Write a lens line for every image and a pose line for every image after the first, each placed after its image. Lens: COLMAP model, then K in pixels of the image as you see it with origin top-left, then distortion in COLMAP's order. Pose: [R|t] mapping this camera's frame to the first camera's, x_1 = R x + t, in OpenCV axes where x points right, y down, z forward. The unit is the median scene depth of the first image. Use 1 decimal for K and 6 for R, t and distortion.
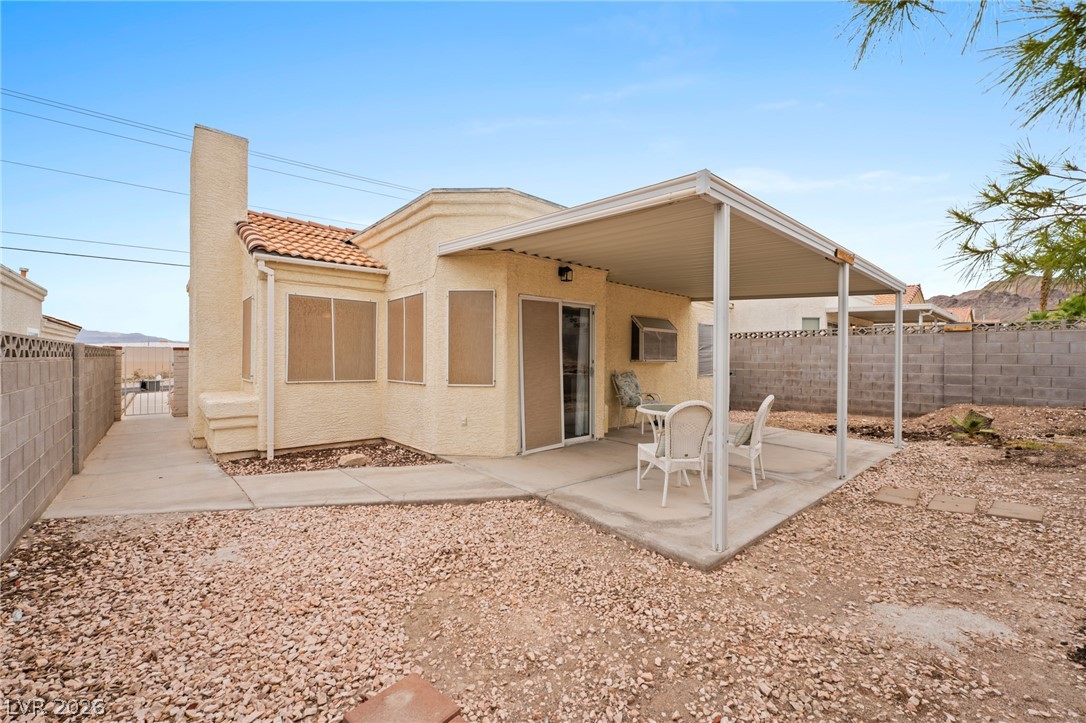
lens RADIAL K [[436.7, 0, 539.6], [0, 436.7, 358.9], [0, 0, 1]] dist [-0.000034, -0.000453]
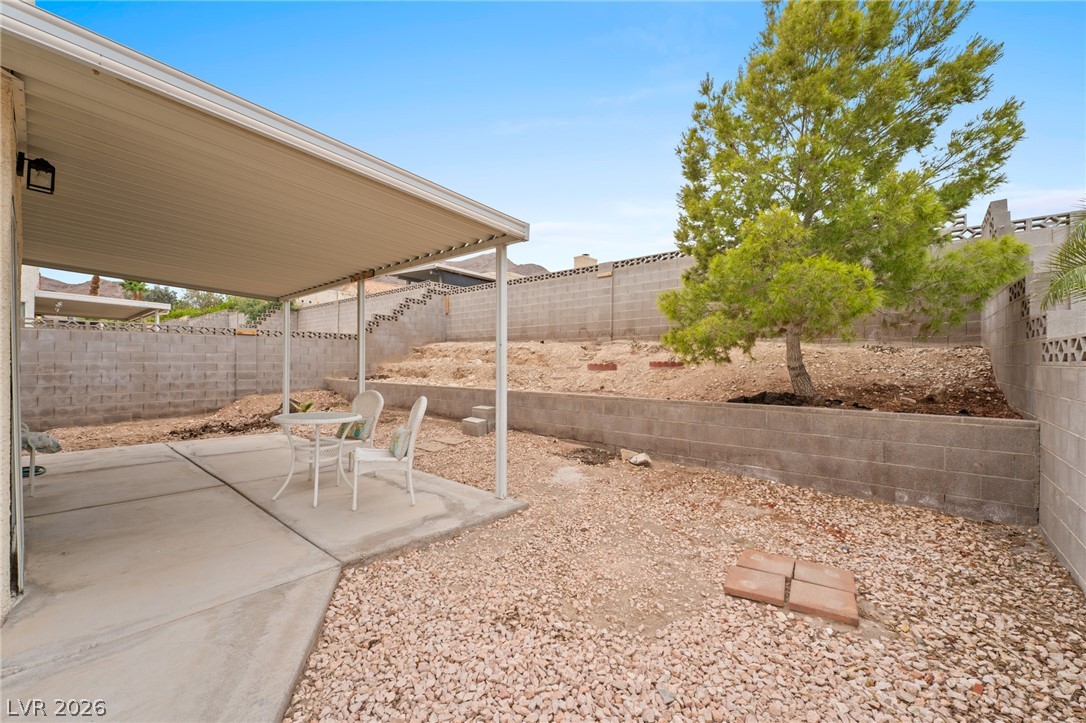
lens RADIAL K [[436.7, 0, 539.6], [0, 436.7, 358.9], [0, 0, 1]] dist [-0.000034, -0.000453]
pose [[-0.143996, -0.002693, 0.989575, -0.323081], [-0.001193, 0.999996, 0.002547, -0.001692], [-0.989578, -0.000814, -0.143999, 0.362931]]
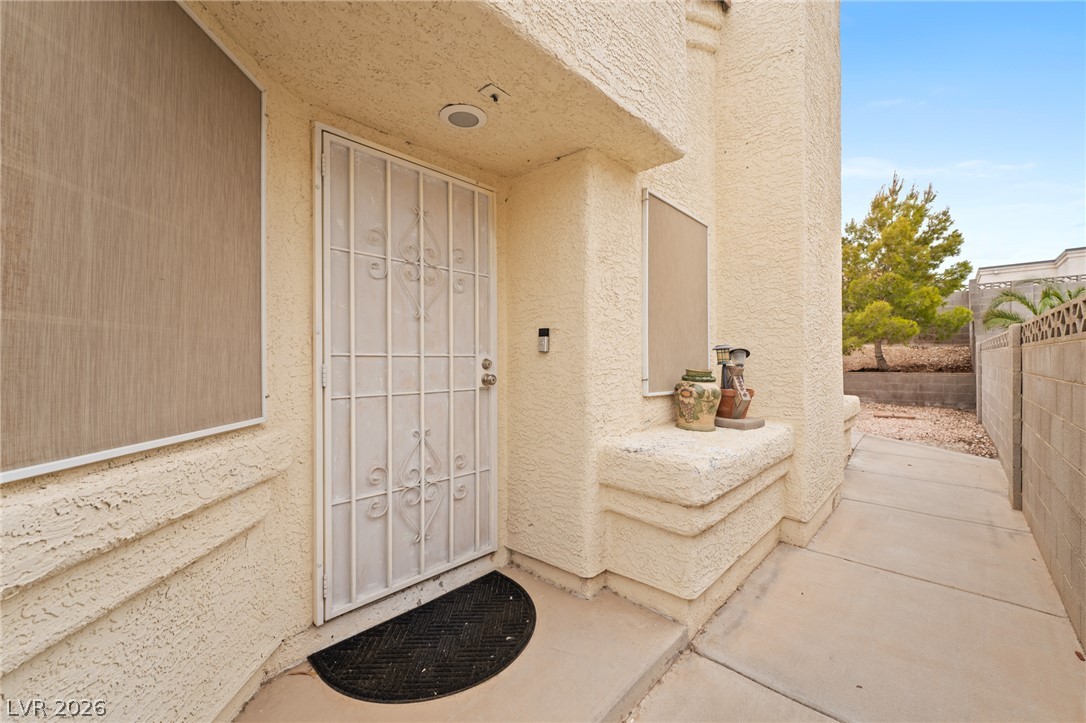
lens RADIAL K [[436.7, 0, 539.6], [0, 436.7, 358.9], [0, 0, 1]] dist [-0.000034, -0.000453]
pose [[-0.100265, -0.004889, 0.994949, -0.527317], [0.007220, 0.999958, 0.005642, -0.000134], [-0.994935, 0.007749, -0.100225, 0.581653]]
